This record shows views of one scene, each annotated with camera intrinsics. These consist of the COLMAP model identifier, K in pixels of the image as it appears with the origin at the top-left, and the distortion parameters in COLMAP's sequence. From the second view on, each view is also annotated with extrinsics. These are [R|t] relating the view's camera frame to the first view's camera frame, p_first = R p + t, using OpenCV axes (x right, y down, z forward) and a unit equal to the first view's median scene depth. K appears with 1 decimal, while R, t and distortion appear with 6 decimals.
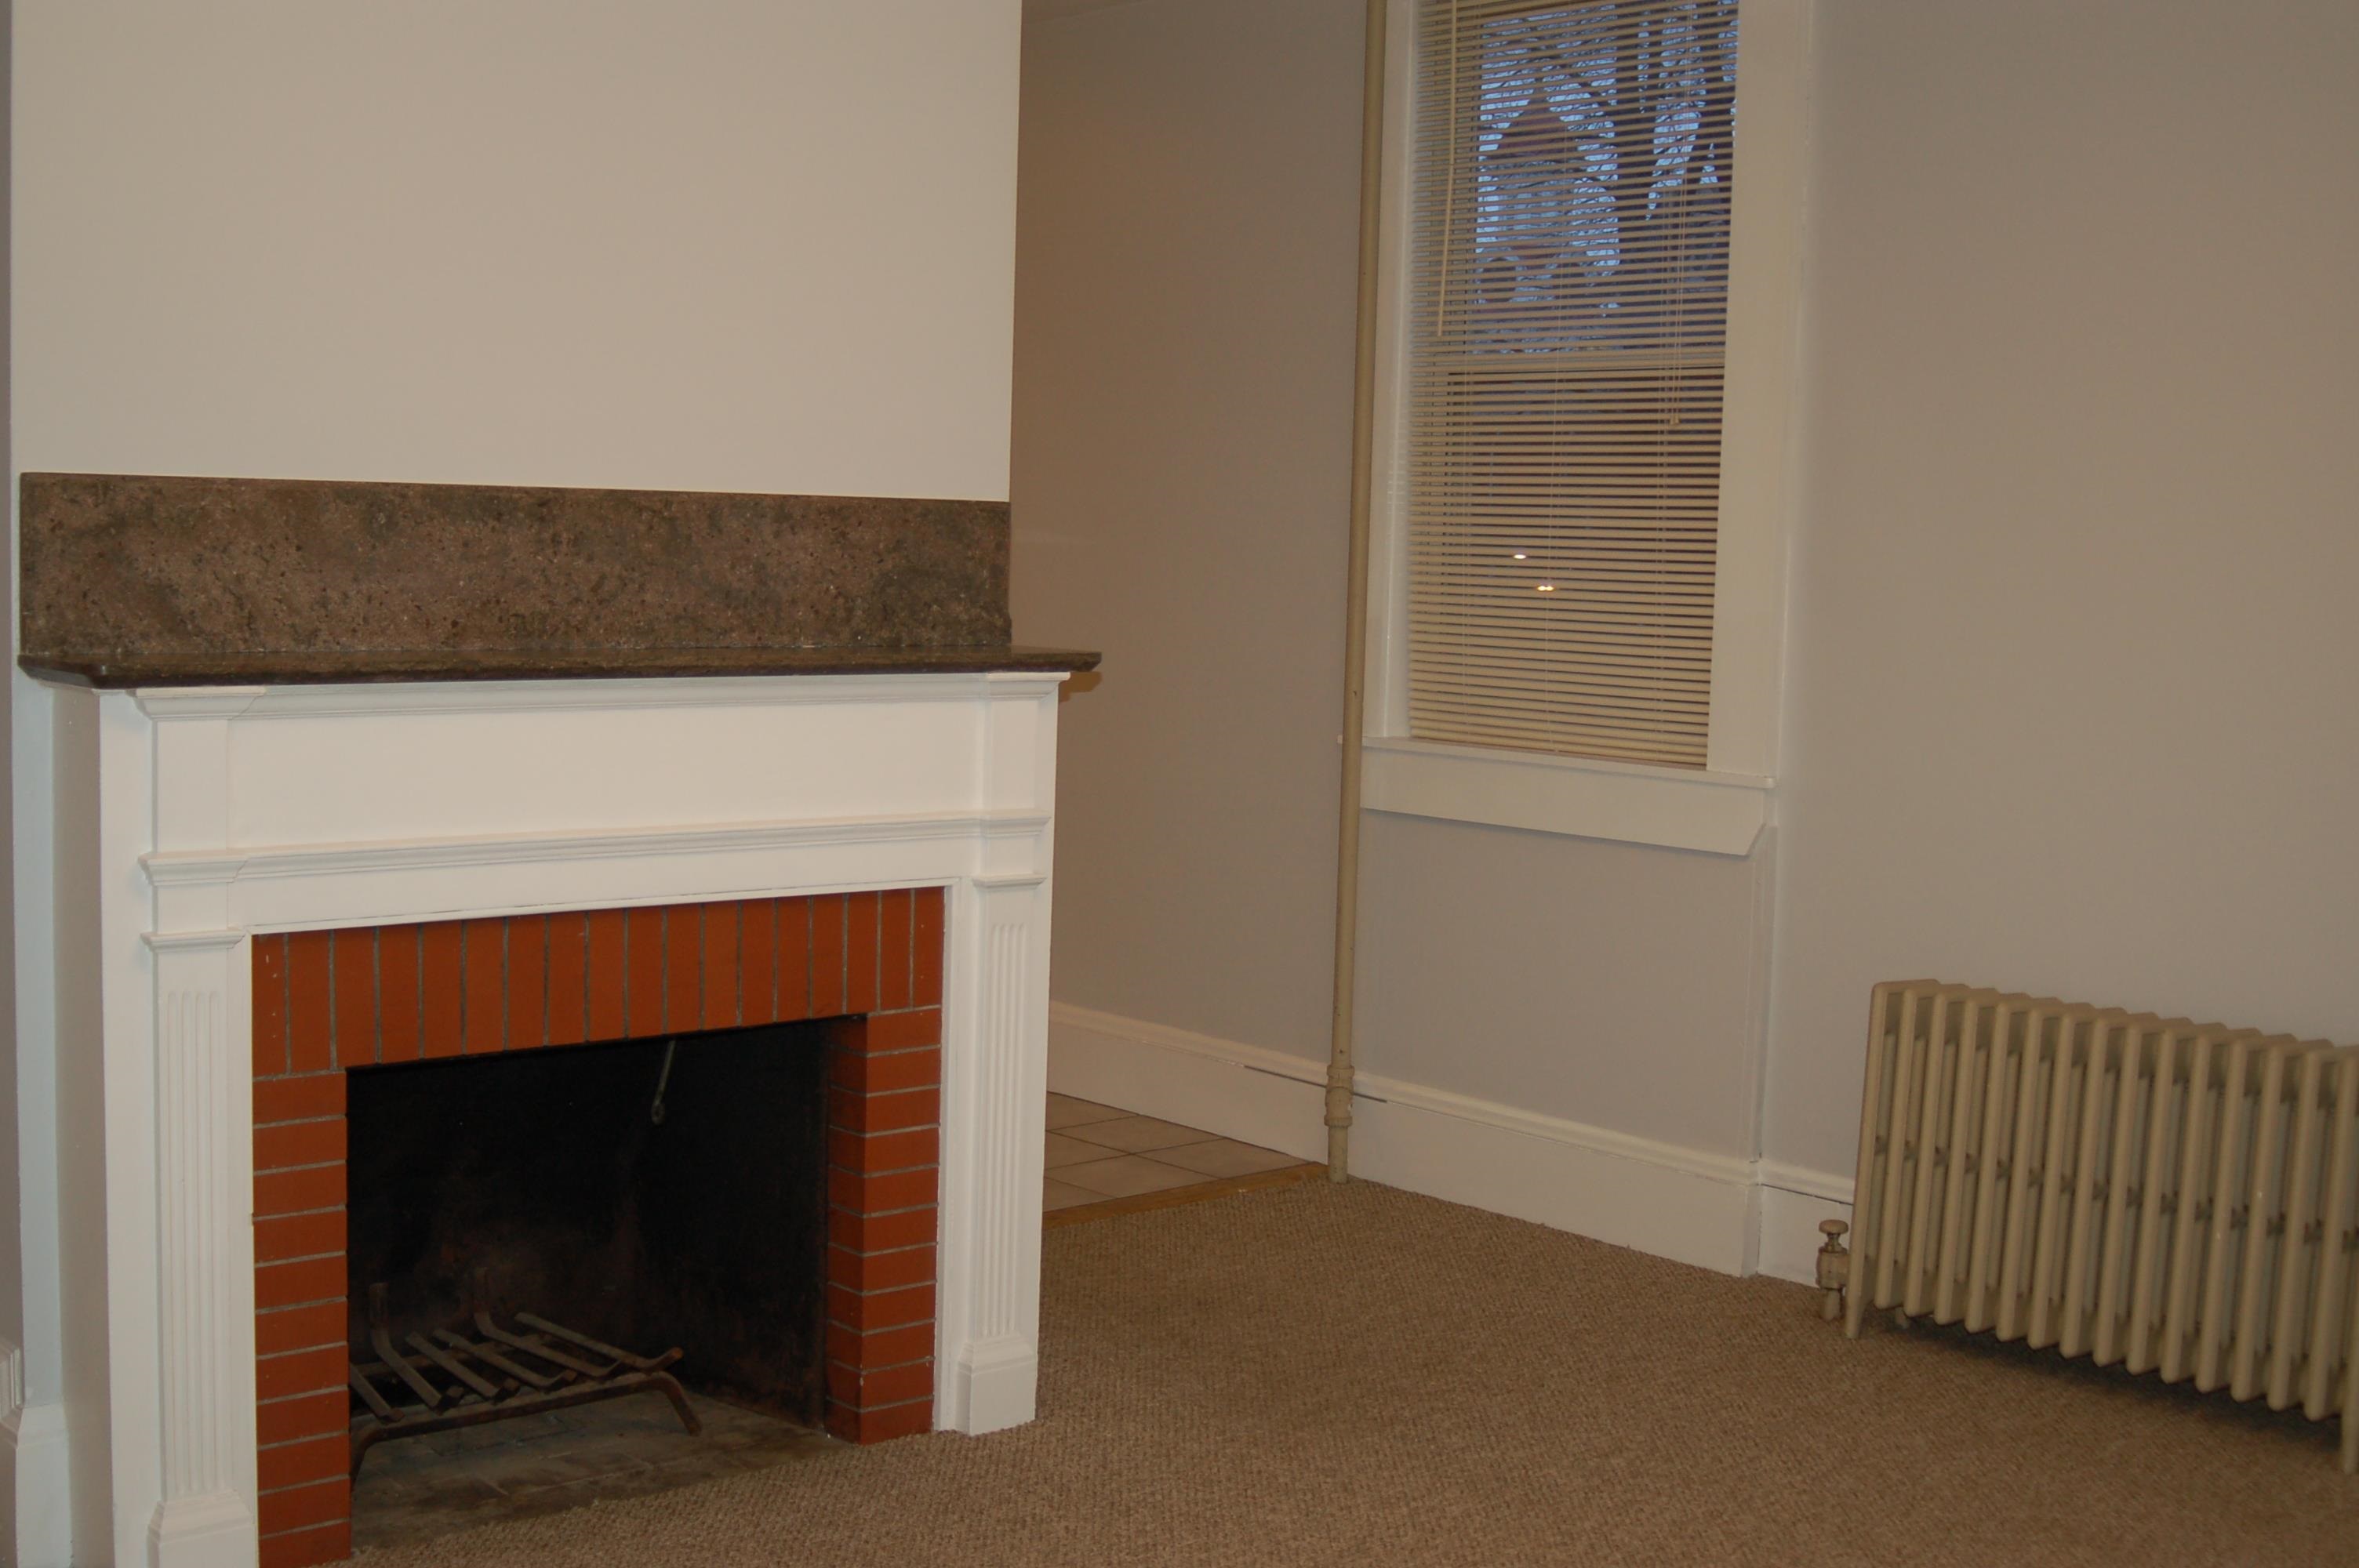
lens RADIAL K [[2756.0, 0, 1179.5], [0, 2756.0, 784.0], [0, 0, 1]] dist [-0.123804, -0.025042]
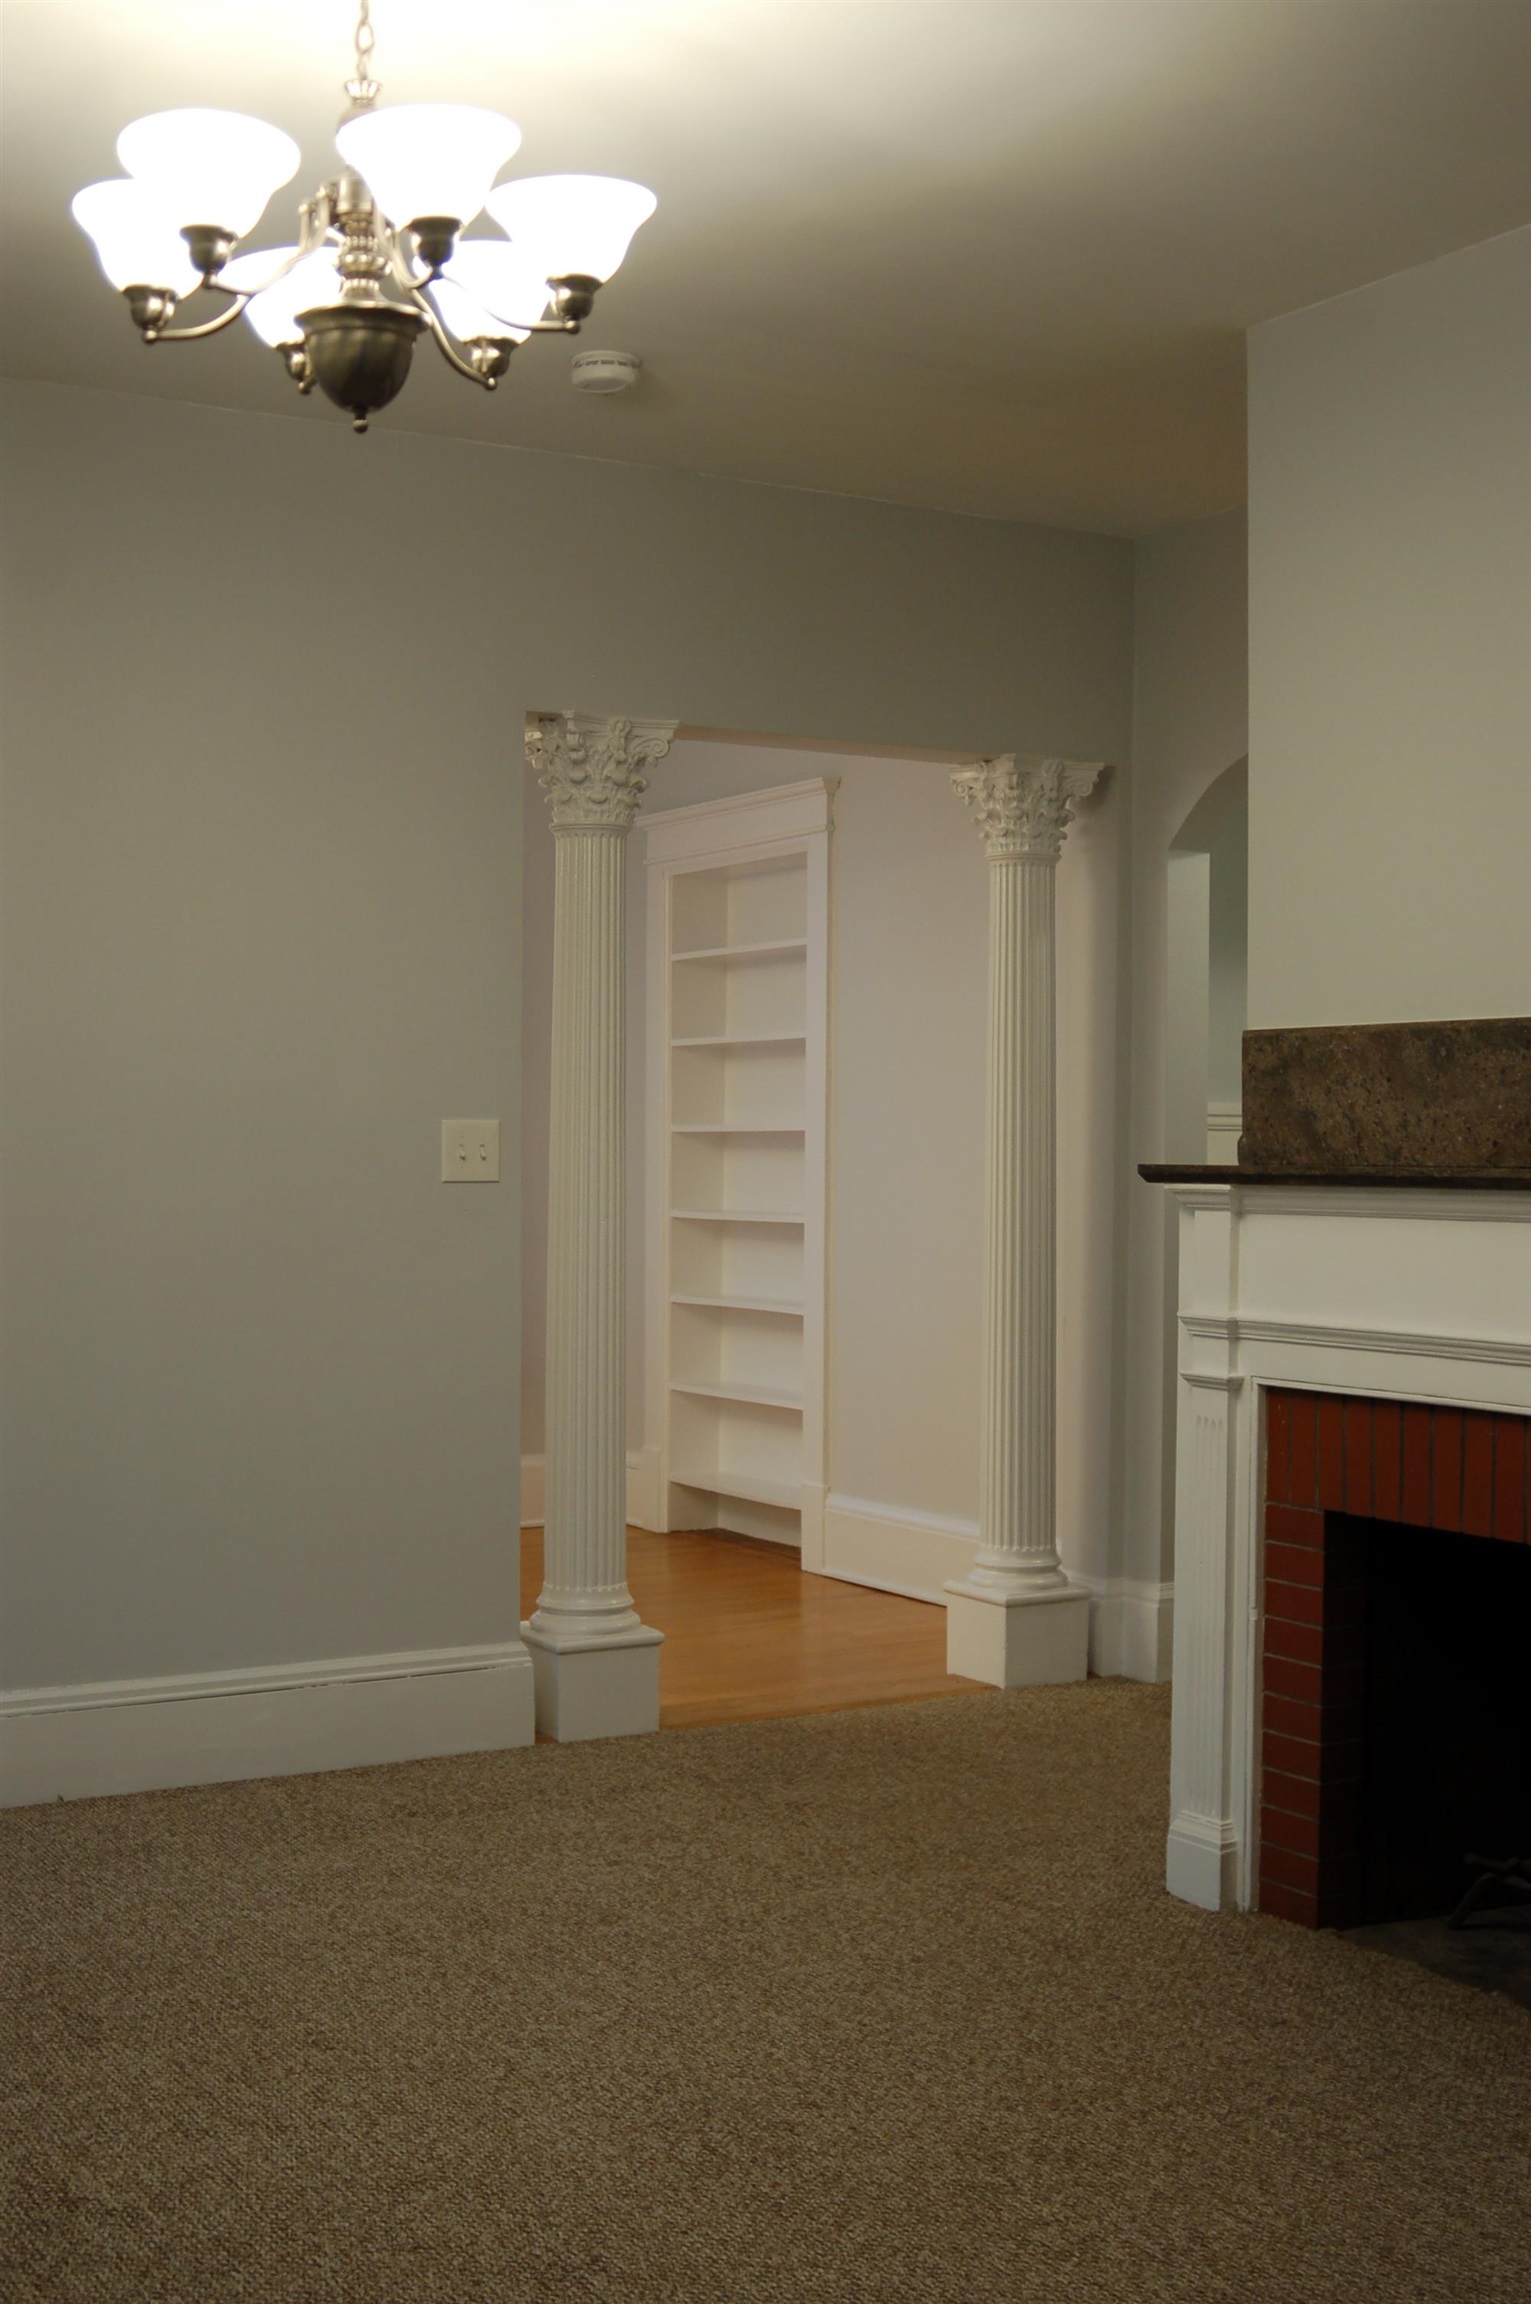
lens RADIAL K [[2692.2, 0, 765.5], [0, 2692.2, 1152.0], [0, 0, 1]] dist [-0.123804, -0.025042]
pose [[-0.170566, -0.031183, -0.984853, 0.888693], [-0.103548, 0.994532, -0.013556, -0.010525], [0.979890, 0.099668, -0.172862, 0.939421]]
